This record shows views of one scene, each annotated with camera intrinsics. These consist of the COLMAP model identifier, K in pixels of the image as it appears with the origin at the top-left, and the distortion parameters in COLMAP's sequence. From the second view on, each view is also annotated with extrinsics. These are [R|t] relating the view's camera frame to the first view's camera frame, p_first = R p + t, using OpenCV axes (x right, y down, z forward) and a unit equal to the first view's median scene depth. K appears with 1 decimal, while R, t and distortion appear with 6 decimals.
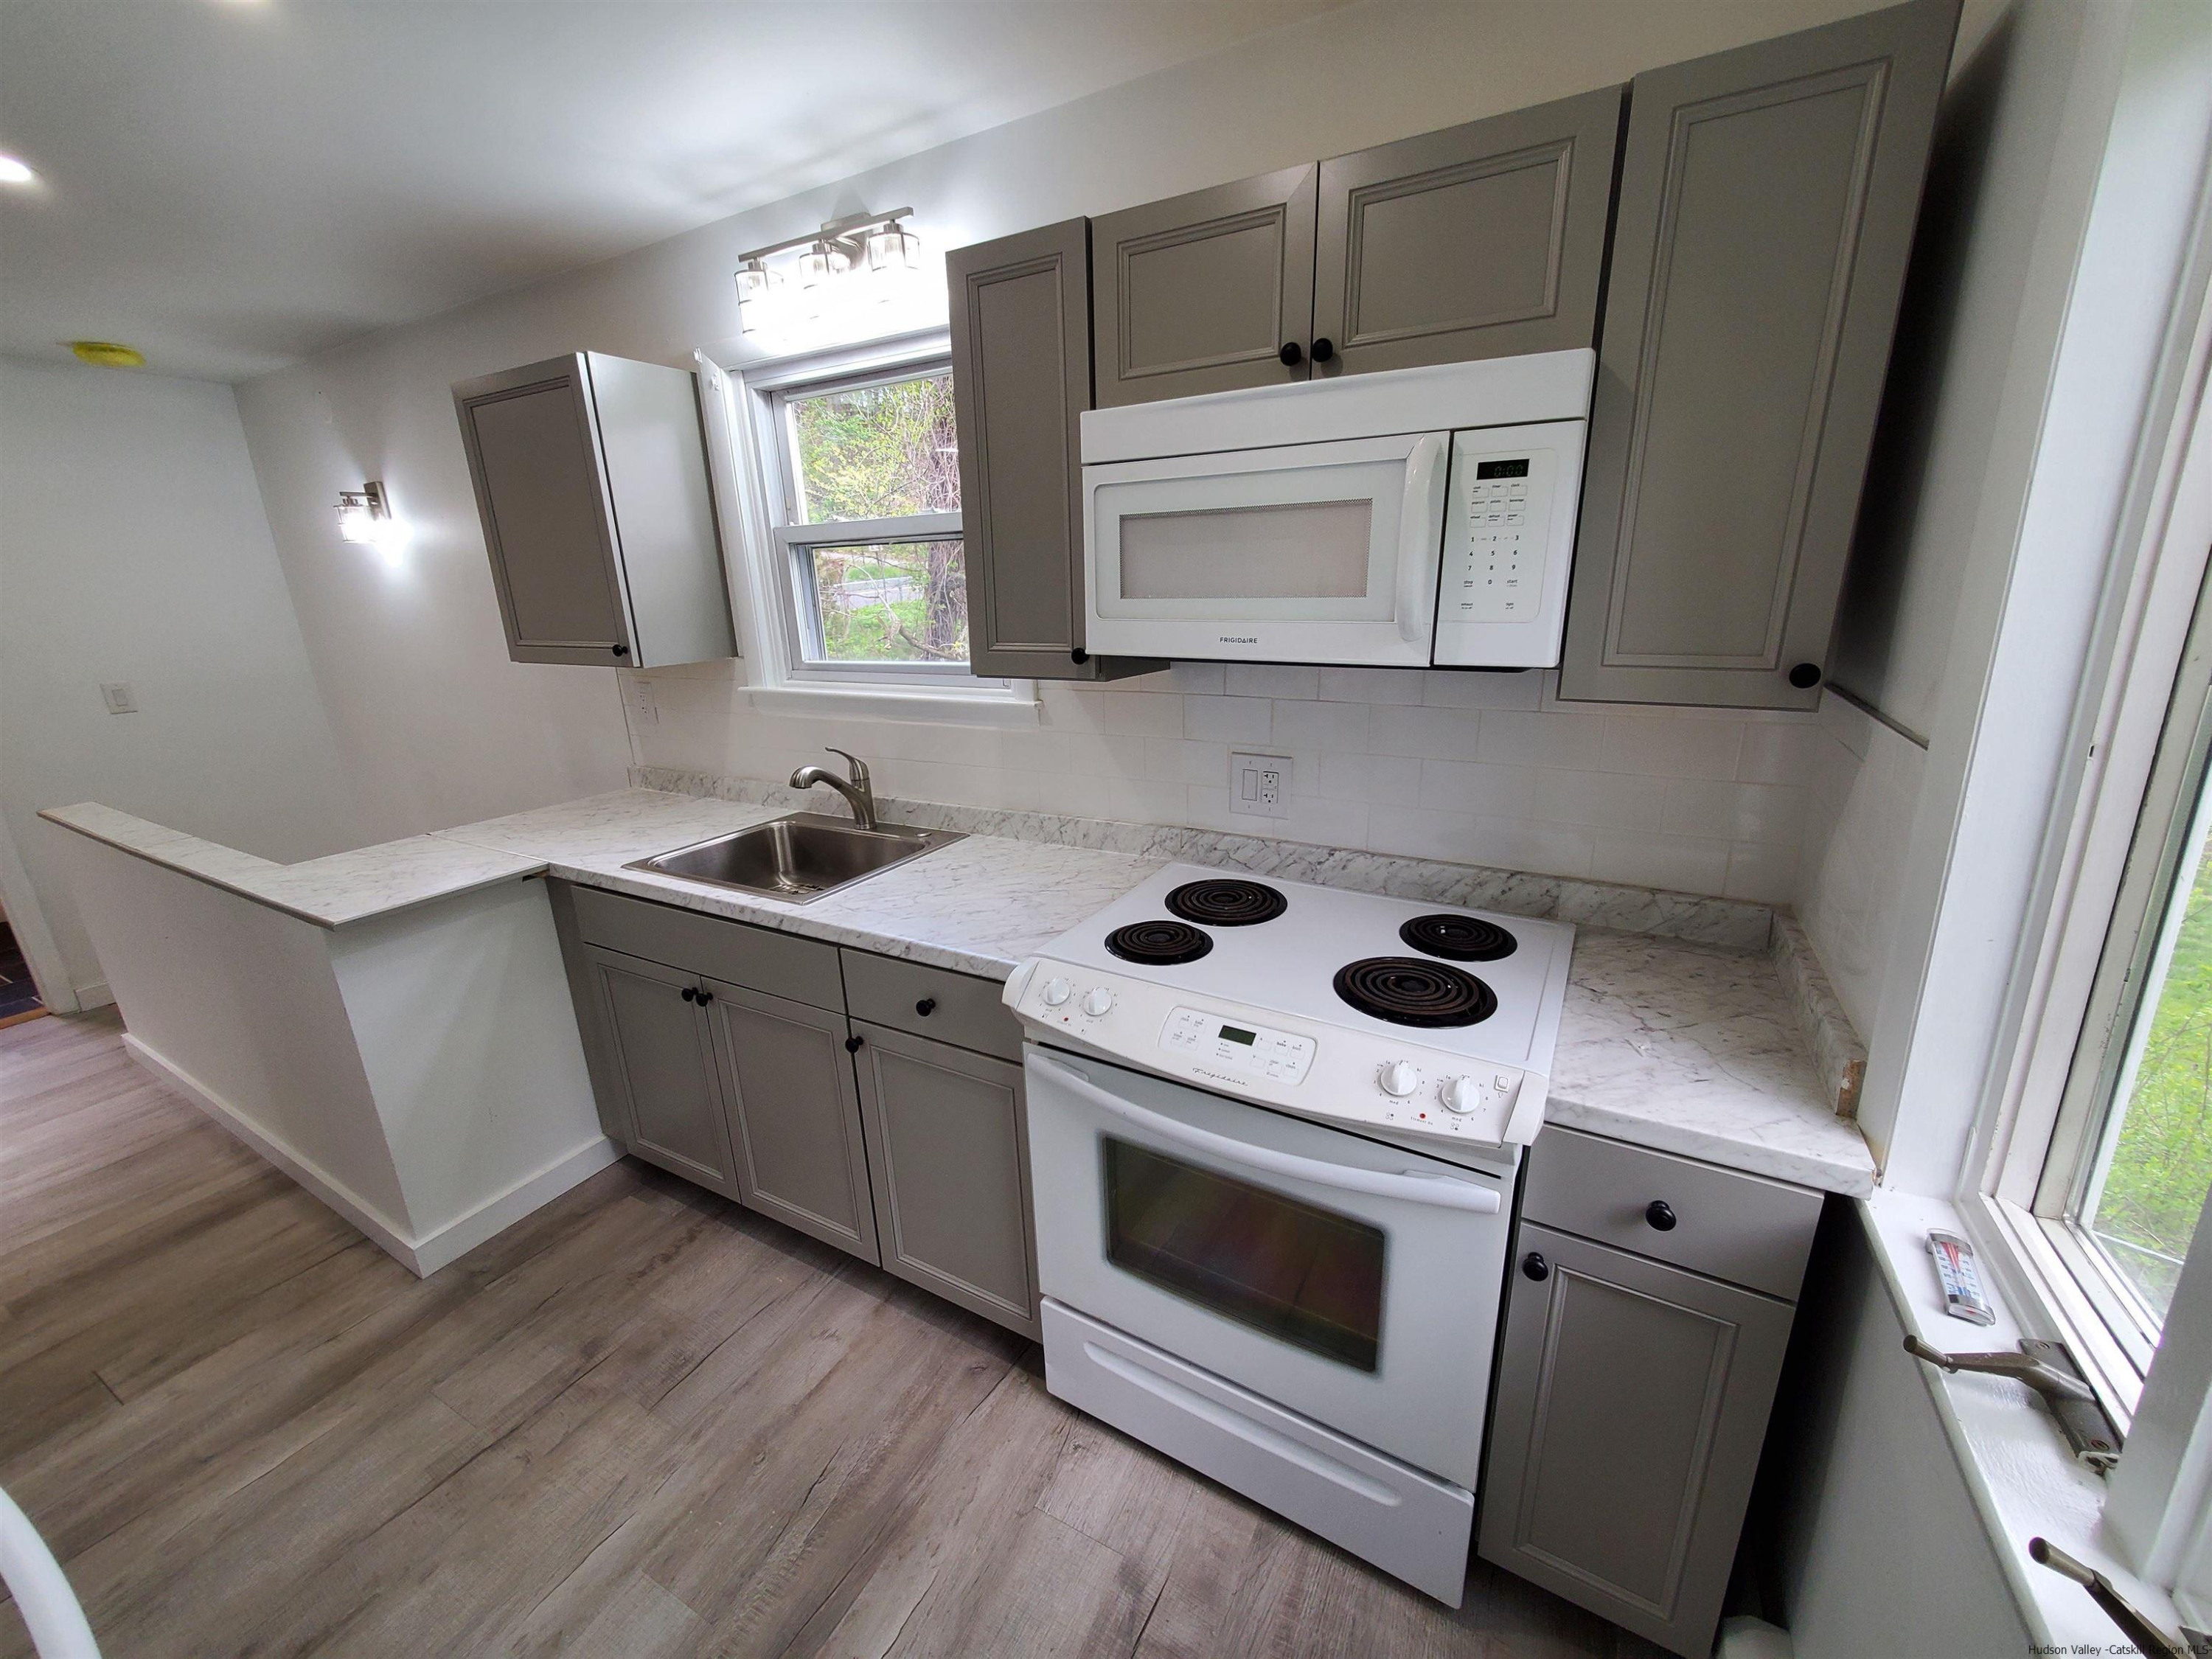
lens RADIAL K [[873.4, 0, 1104.8], [0, 873.4, 832.4], [0, 0, 1]] dist [0.001664, -0.000549]
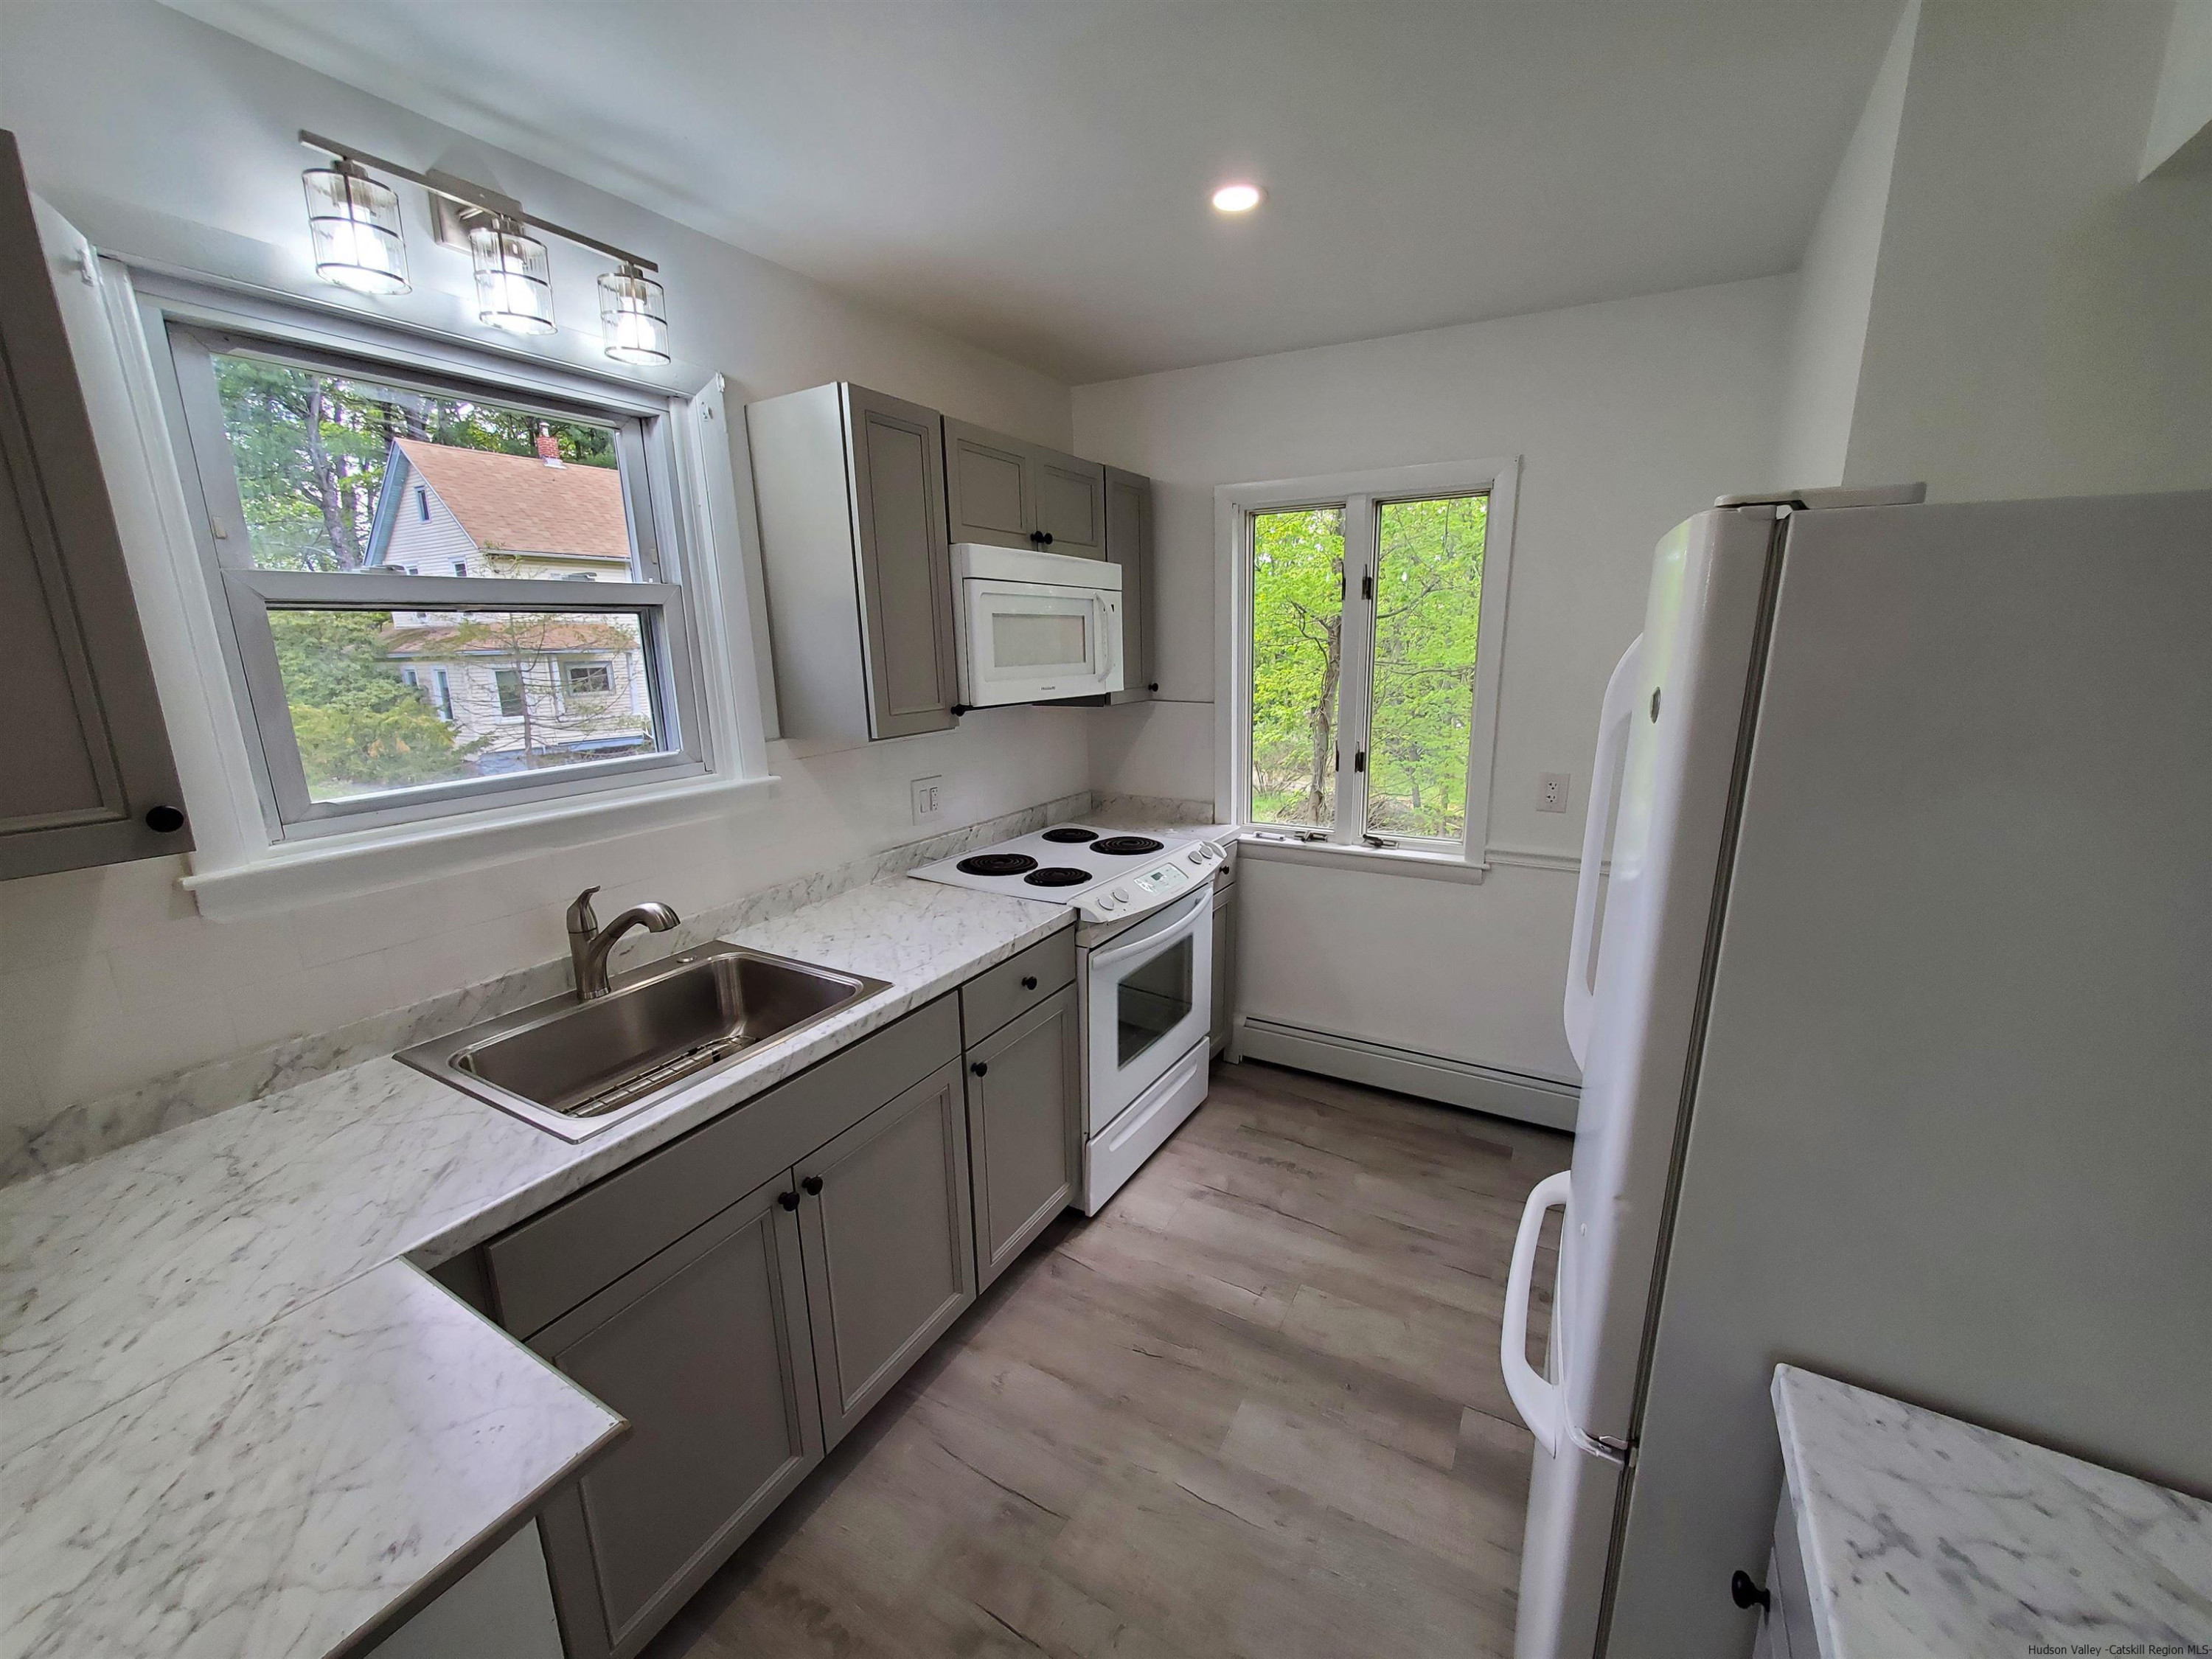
lens RADIAL K [[873.4, 0, 1104.8], [0, 873.4, 832.4], [0, 0, 1]] dist [0.001664, -0.000549]
pose [[0.015273, -0.192161, 0.981244, -1.378287], [0.296533, 0.938080, 0.179093, -0.196093], [-0.954900, 0.288236, 0.071310, 0.726237]]
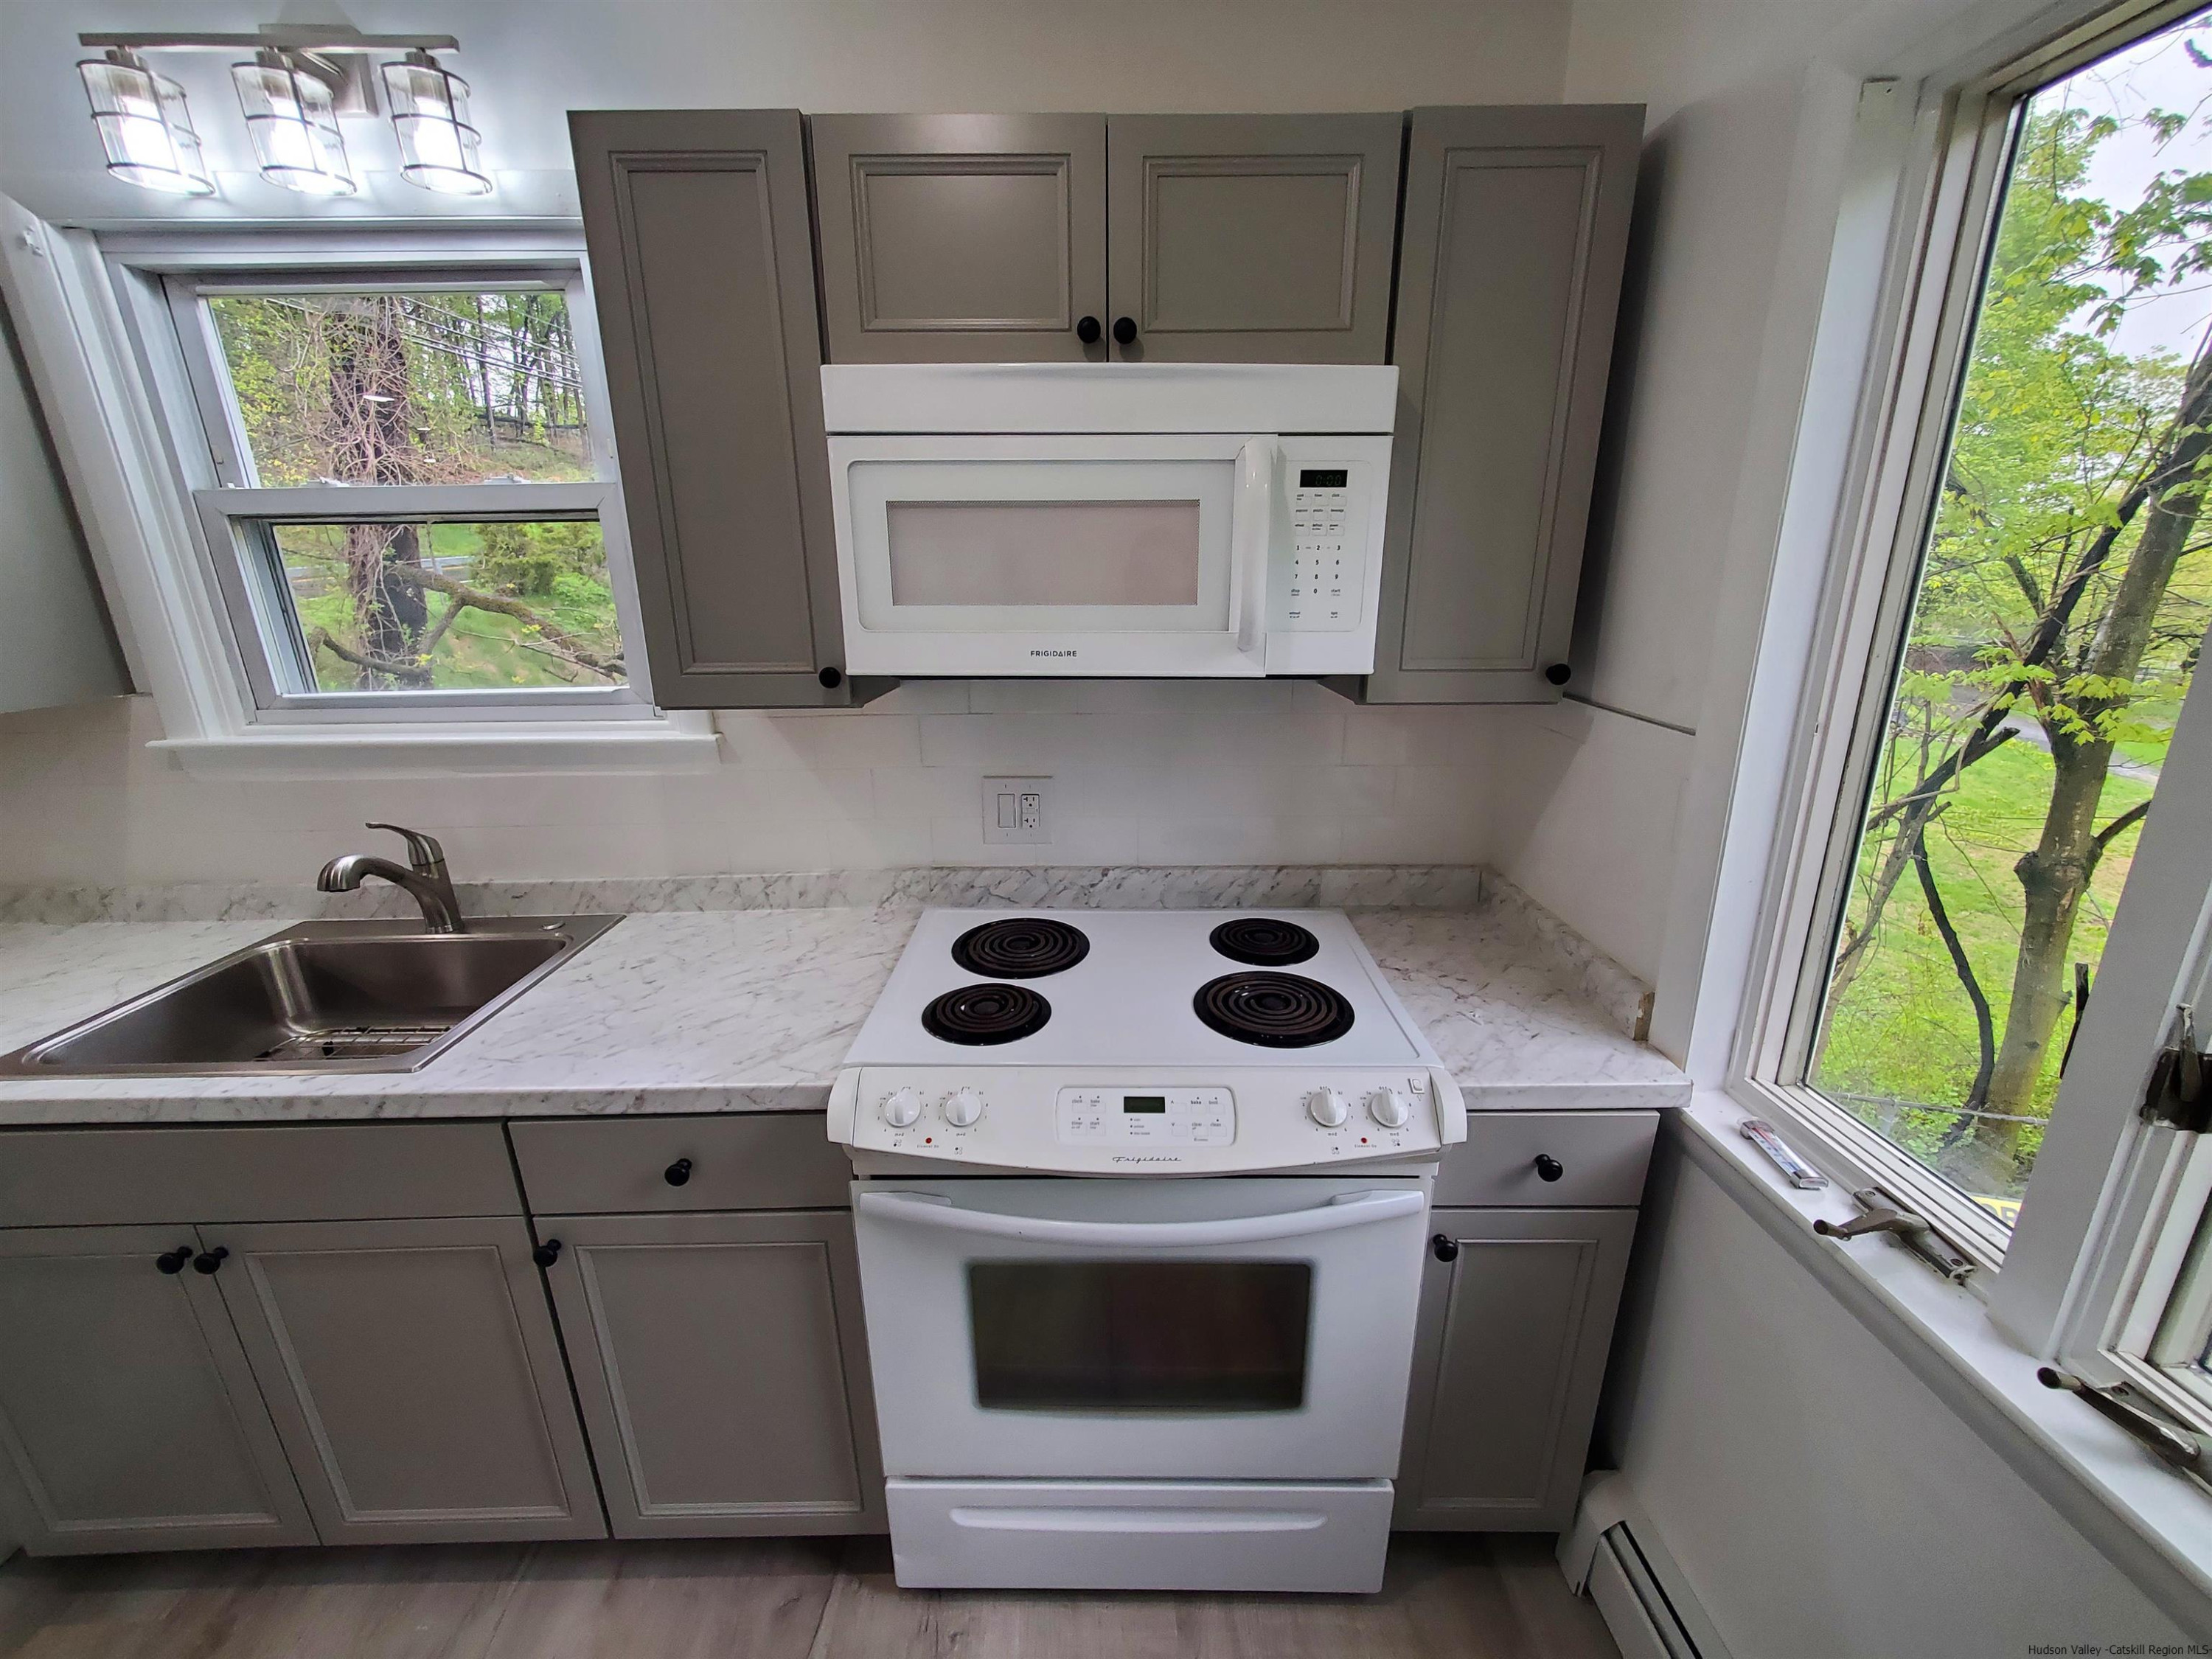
lens RADIAL K [[873.4, 0, 1104.8], [0, 873.4, 832.4], [0, 0, 1]] dist [0.001664, -0.000549]
pose [[0.866273, -0.126170, 0.483376, -0.209532], [0.125779, 0.991496, 0.033386, -0.056524], [-0.483478, 0.031877, 0.874776, 0.185934]]
